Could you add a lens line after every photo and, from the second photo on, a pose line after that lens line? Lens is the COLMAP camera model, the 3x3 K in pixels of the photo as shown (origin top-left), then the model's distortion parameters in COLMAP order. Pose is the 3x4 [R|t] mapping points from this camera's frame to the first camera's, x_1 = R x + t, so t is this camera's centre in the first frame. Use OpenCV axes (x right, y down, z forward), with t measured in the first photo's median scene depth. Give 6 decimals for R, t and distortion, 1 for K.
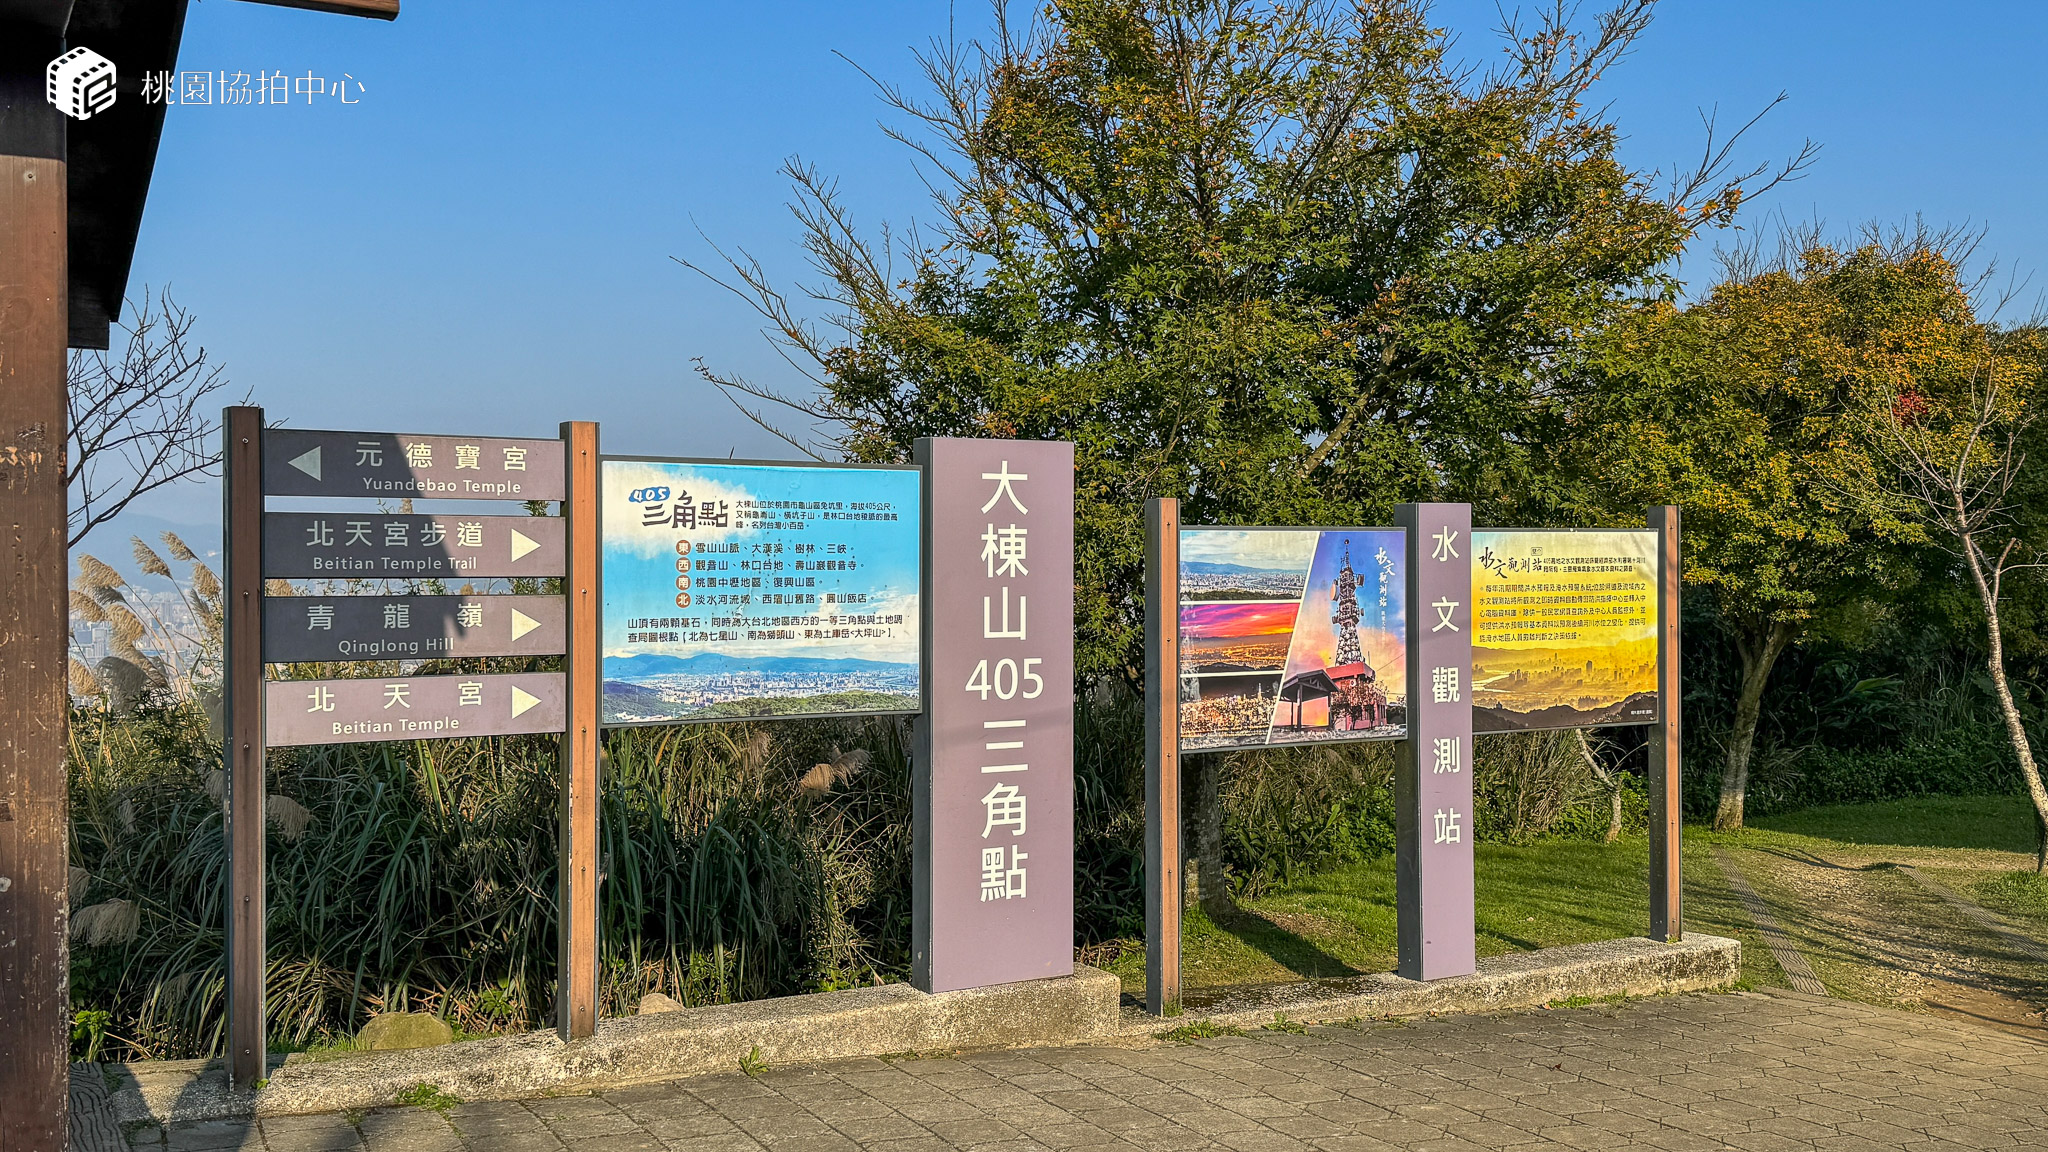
lens RADIAL K [[1859.3, 0, 1010.9], [0, 1859.3, 581.4], [0, 0, 1]] dist [0.126419, -0.061504]
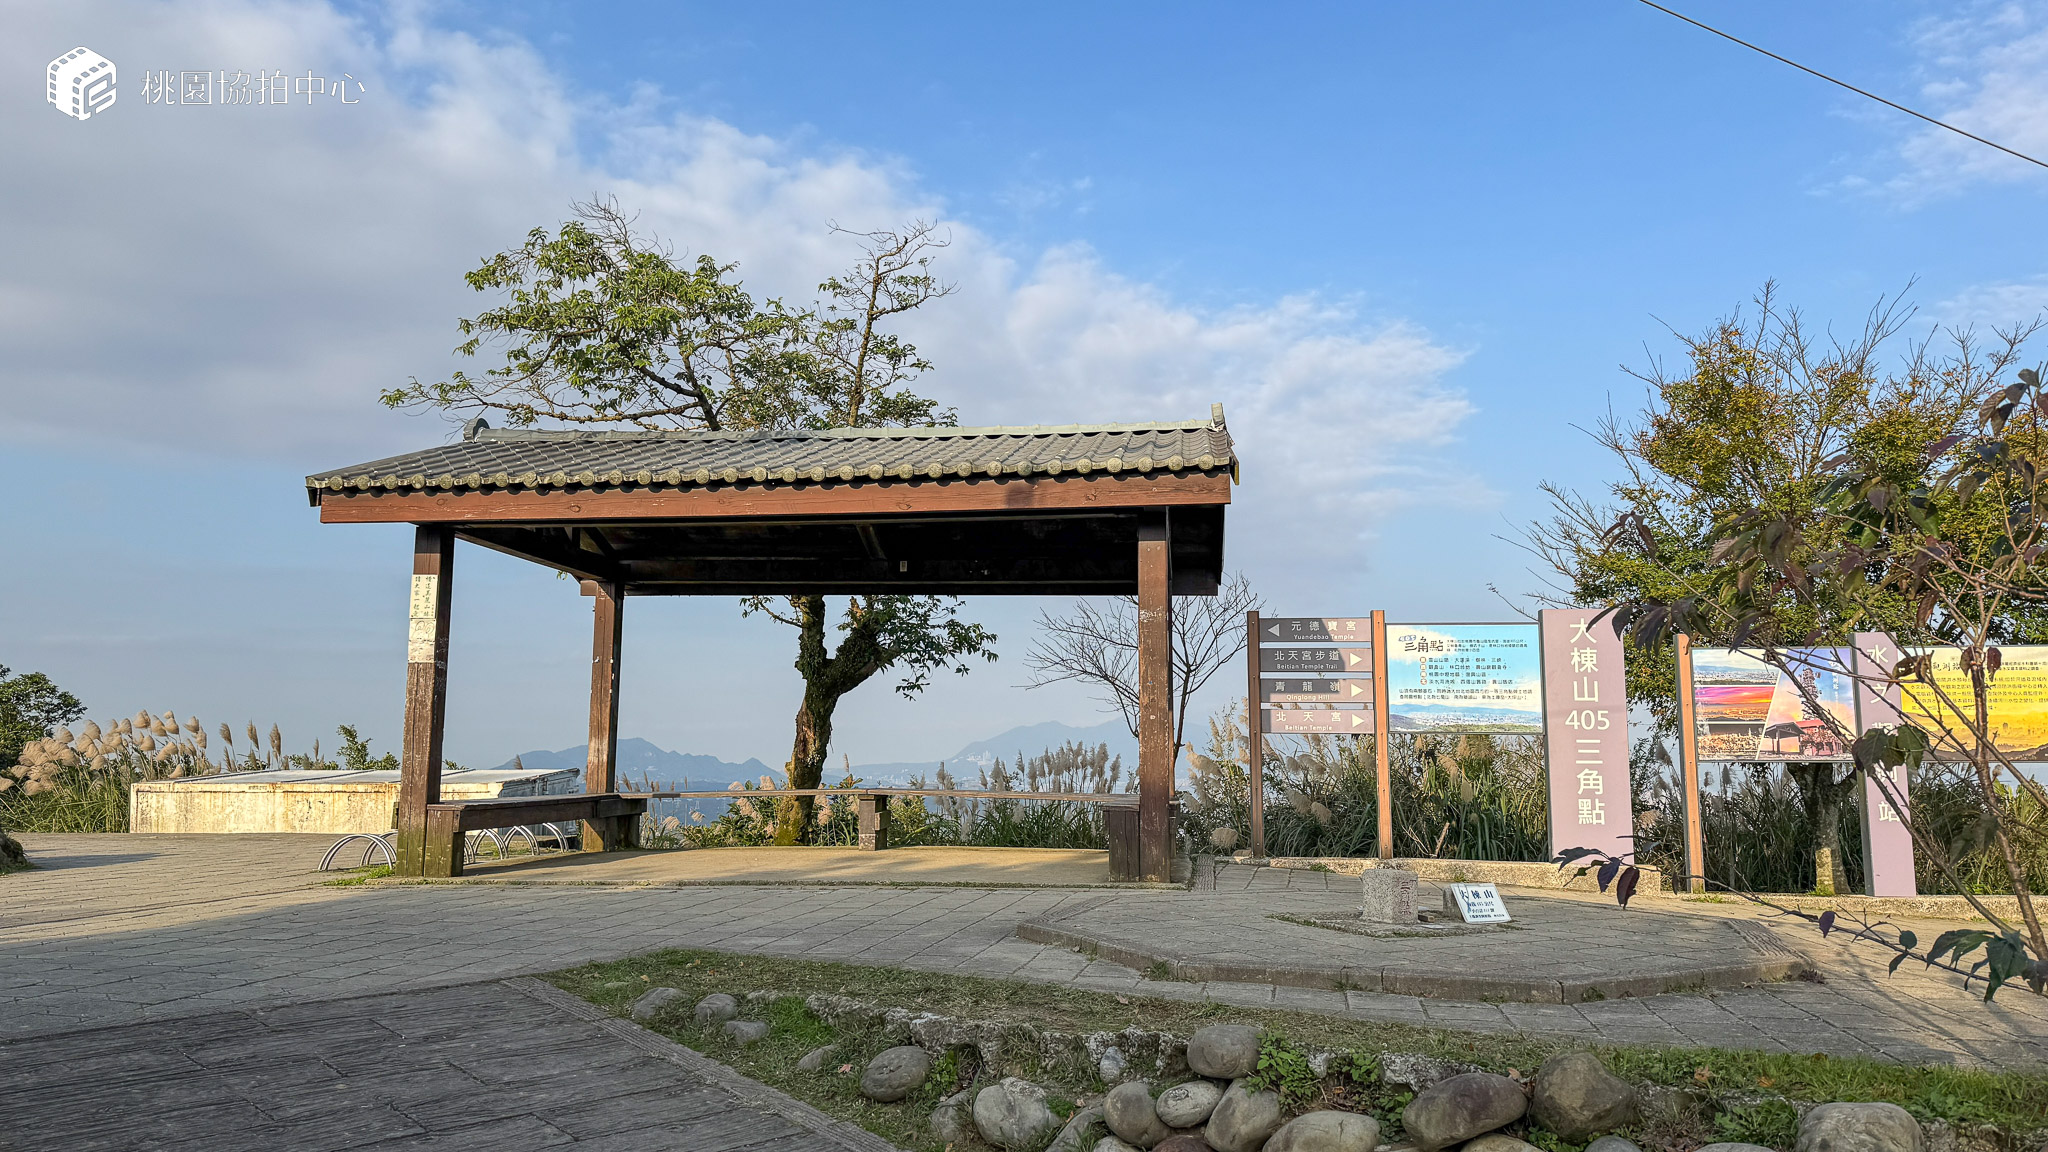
lens RADIAL K [[1424.3, 0, 1015.7], [0, 1424.3, 579.6], [0, 0, 1]] dist [0.091570, -0.121022]
pose [[0.793155, -0.072918, -0.604639, 0.496711], [-0.011546, 0.990828, -0.134636, 0.125017], [0.608911, 0.113768, 0.785038, -0.732553]]
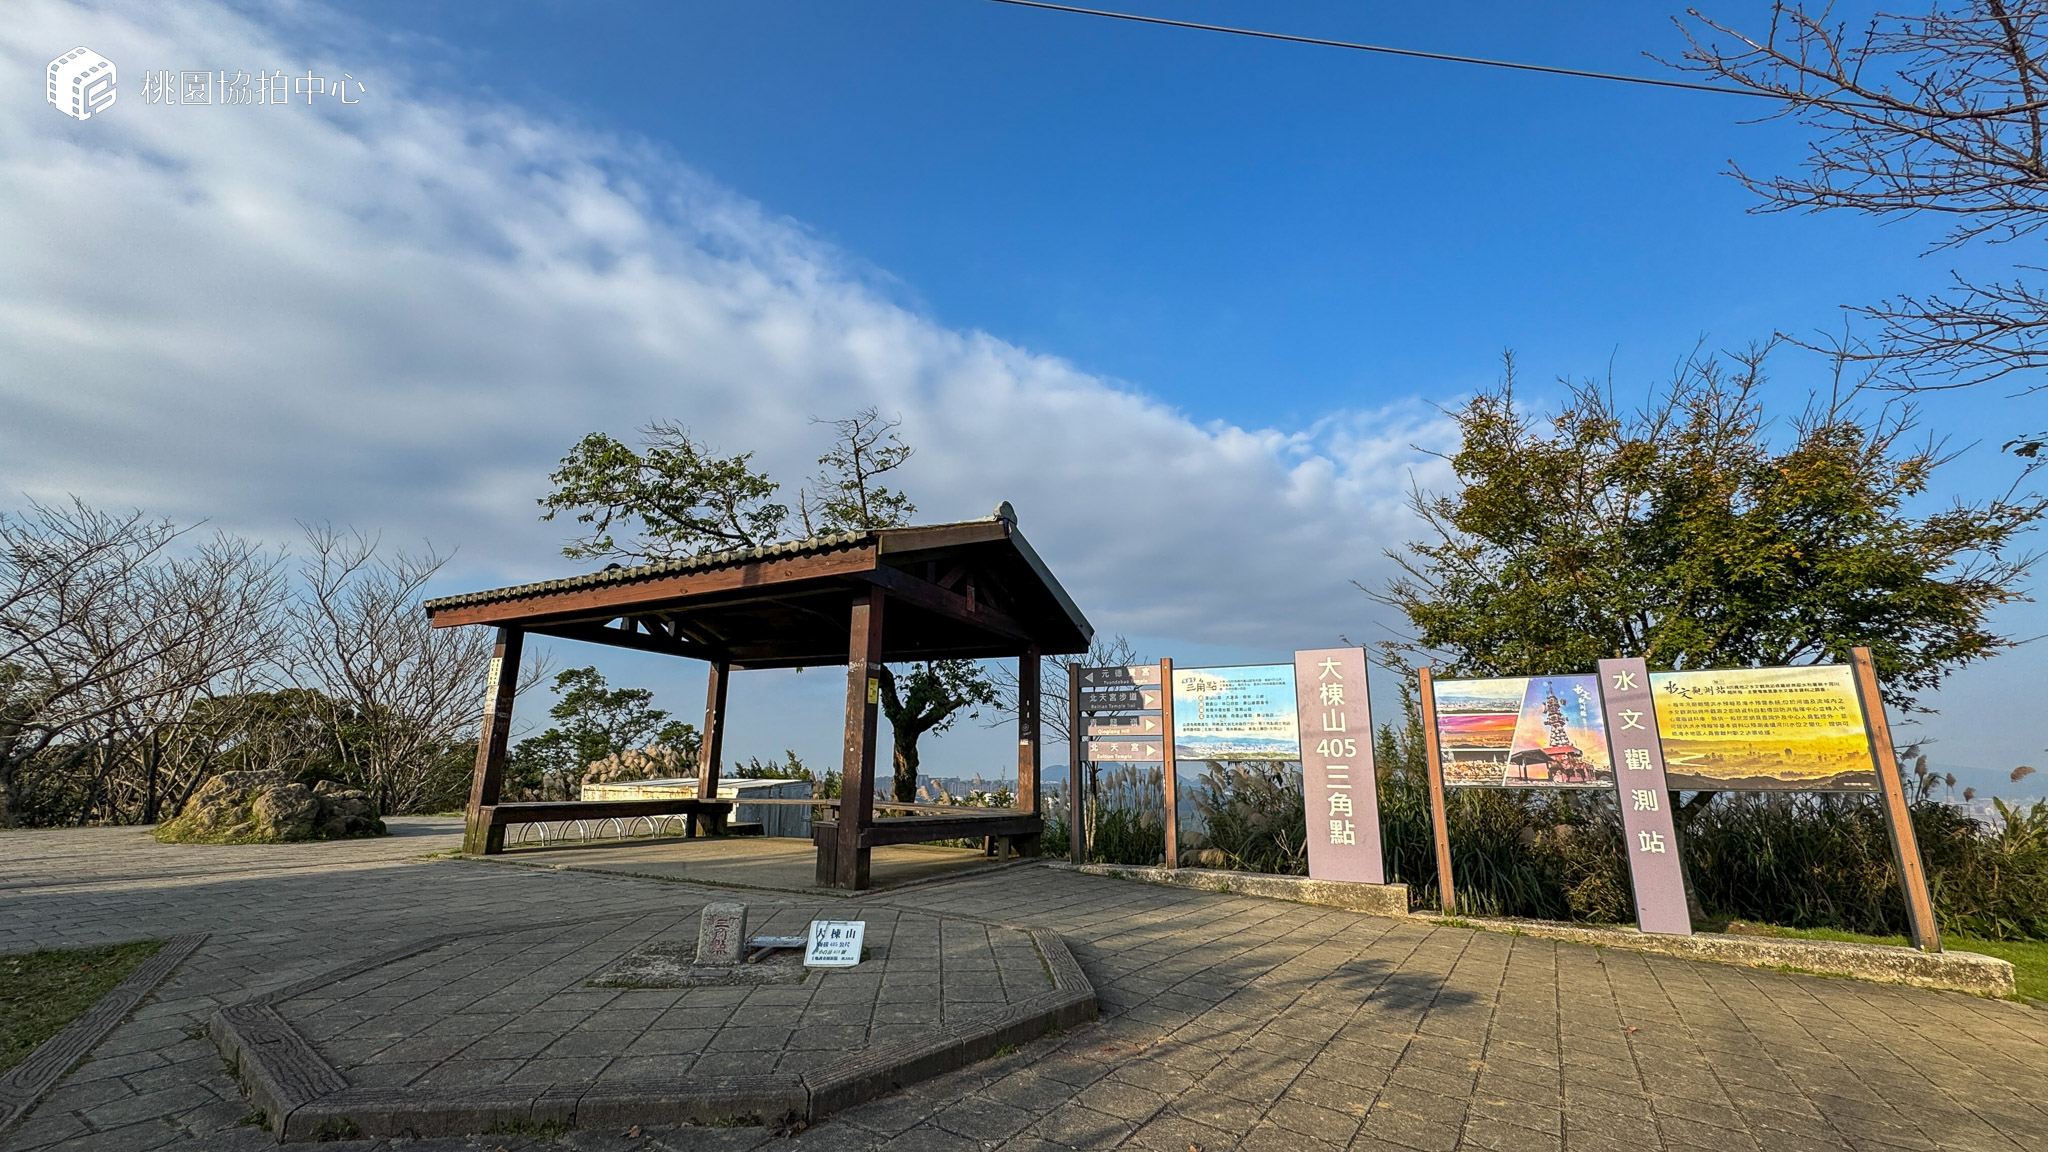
lens RADIAL K [[813.1, 0, 1023.7], [0, 813.1, 574.6], [0, 0, 1]] dist [-0.005839, 0.001247]
pose [[0.527447, -0.192629, -0.827462, 0.701791], [-0.020682, 0.970757, -0.239171, 0.095159], [0.849336, 0.143263, 0.508039, 0.092666]]
